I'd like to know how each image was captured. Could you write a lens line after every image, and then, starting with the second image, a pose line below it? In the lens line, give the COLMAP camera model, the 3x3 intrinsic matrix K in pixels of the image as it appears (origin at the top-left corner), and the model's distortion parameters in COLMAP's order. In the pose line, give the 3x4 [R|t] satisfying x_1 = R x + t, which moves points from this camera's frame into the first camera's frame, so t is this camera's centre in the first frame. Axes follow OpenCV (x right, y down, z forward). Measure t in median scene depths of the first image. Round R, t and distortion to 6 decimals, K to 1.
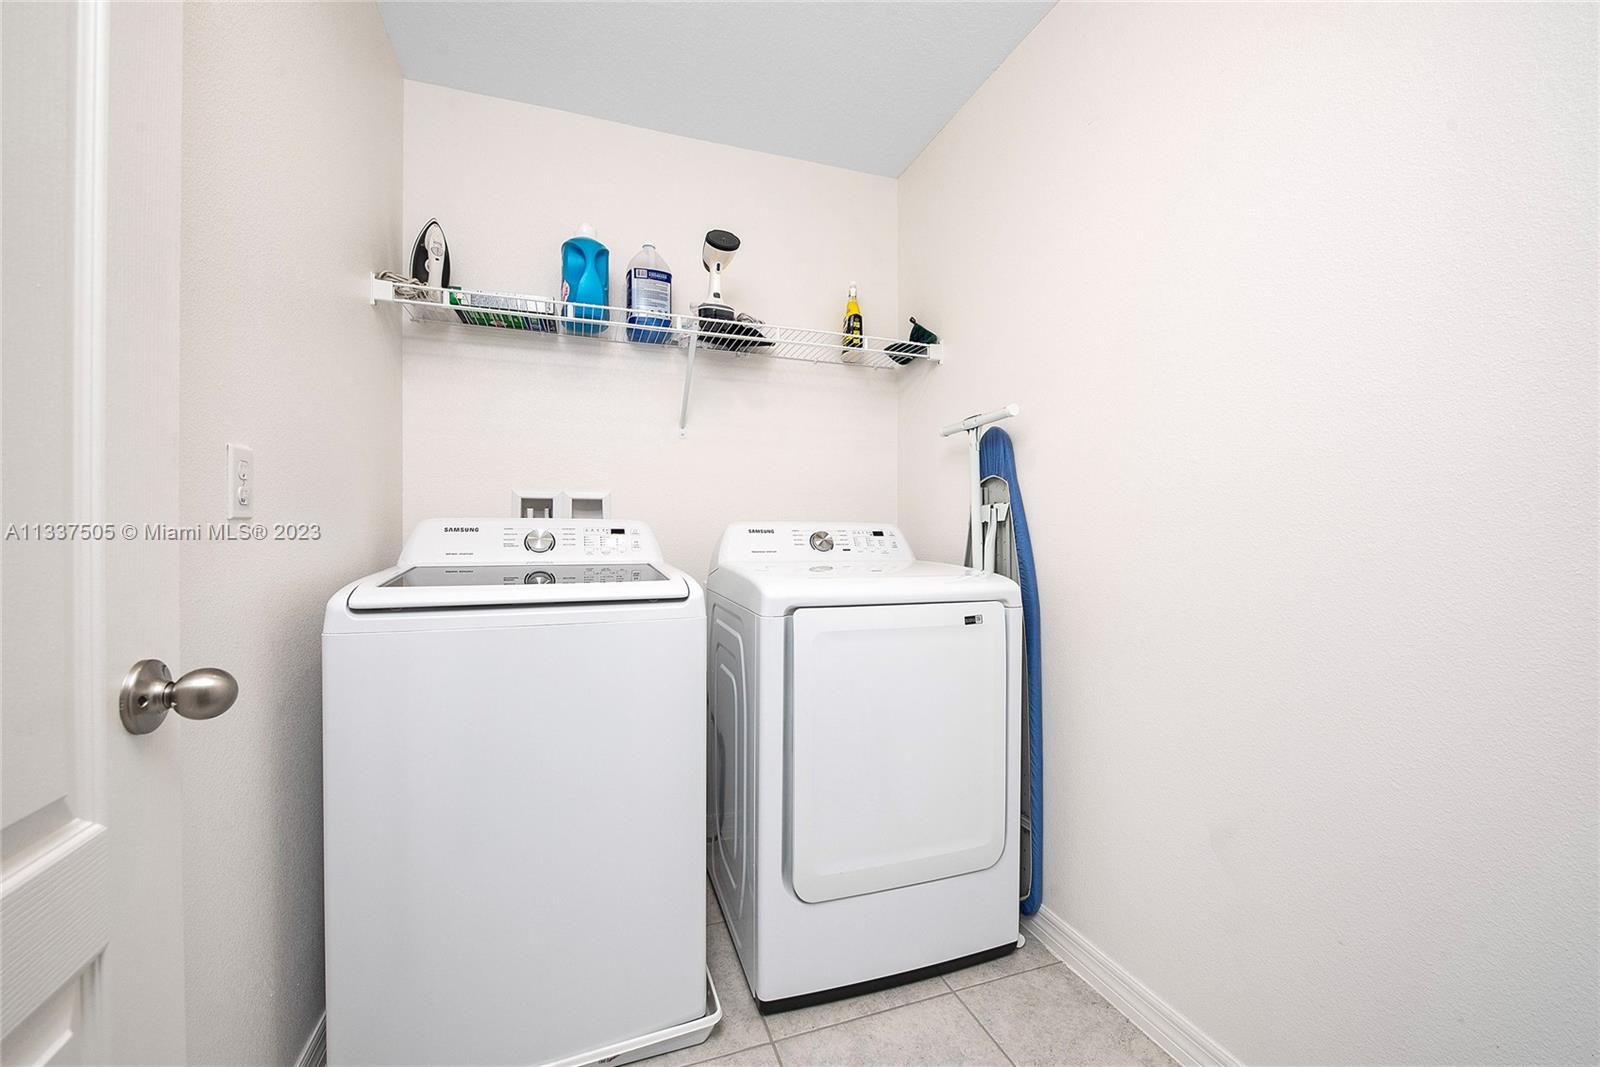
lens RADIAL K [[640.3, 0, 801.6], [0, 640.3, 532.0], [0, 0, 1]] dist [0.011589, -0.000303]
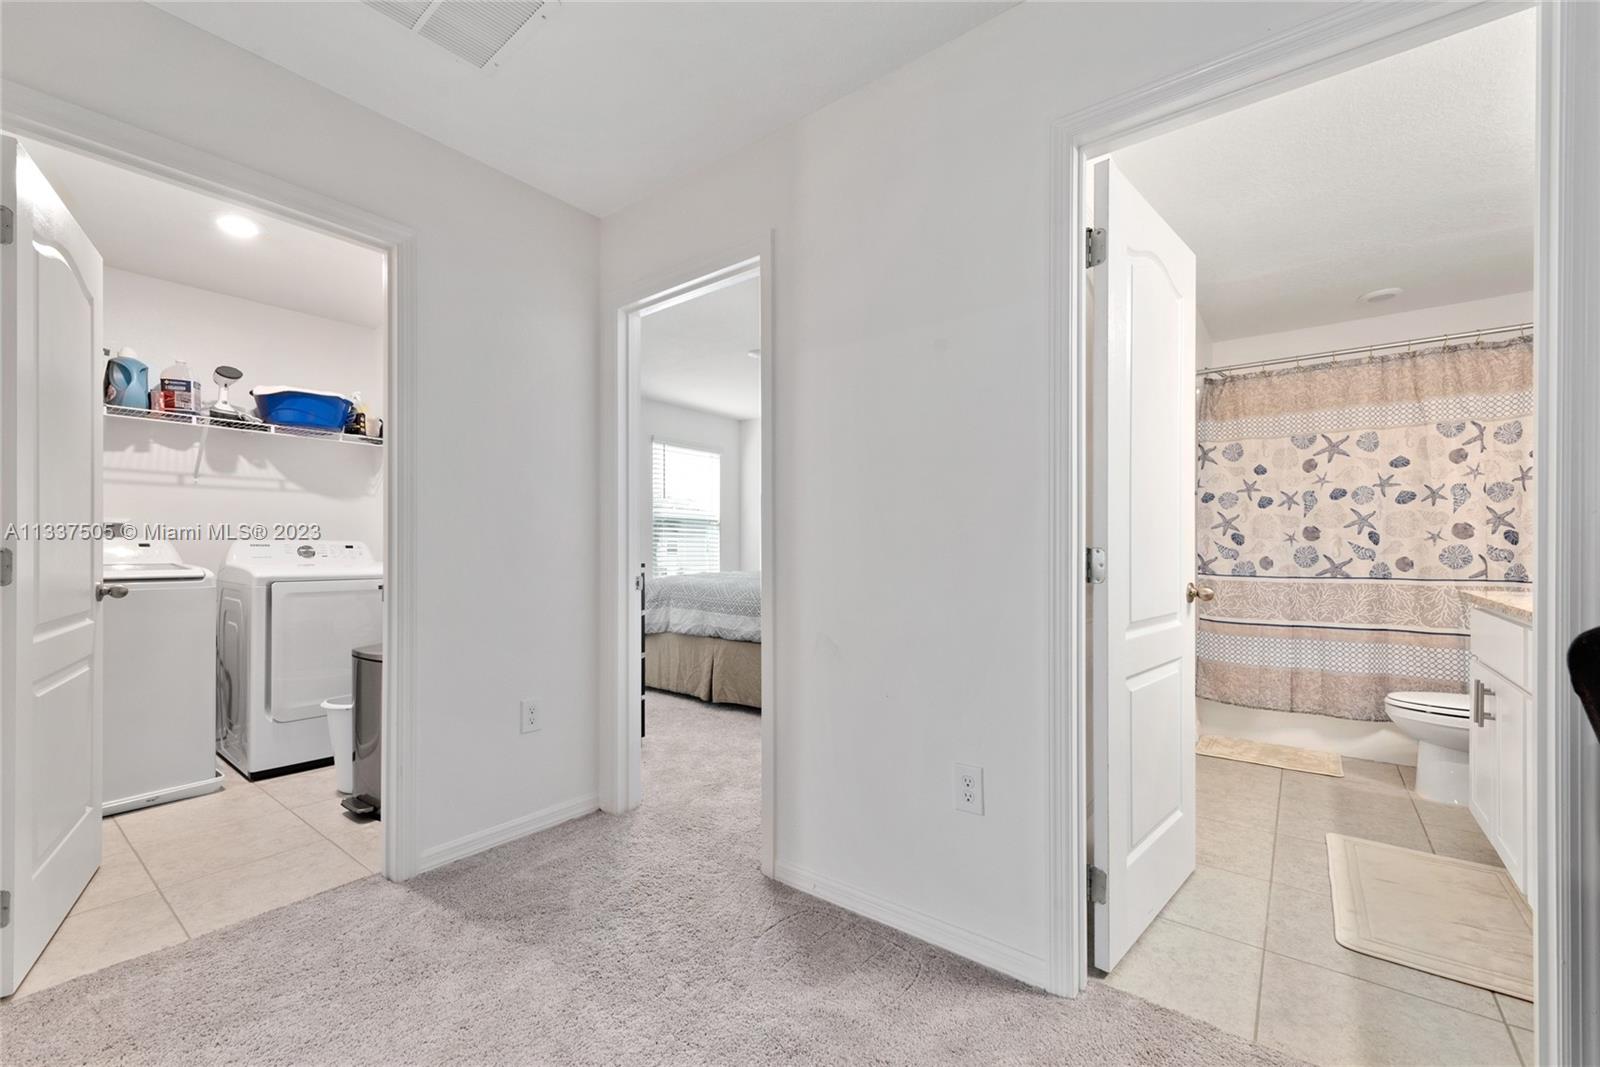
lens RADIAL K [[653.7, 0, 796.4], [0, 653.7, 553.3], [0, 0, 1]] dist [0.016305, -0.006673]
pose [[0.838682, -0.002698, 0.544615, 0.185155], [0.005701, 0.999976, -0.003825, 0.037443], [-0.544592, 0.006312, 0.838677, -1.273978]]
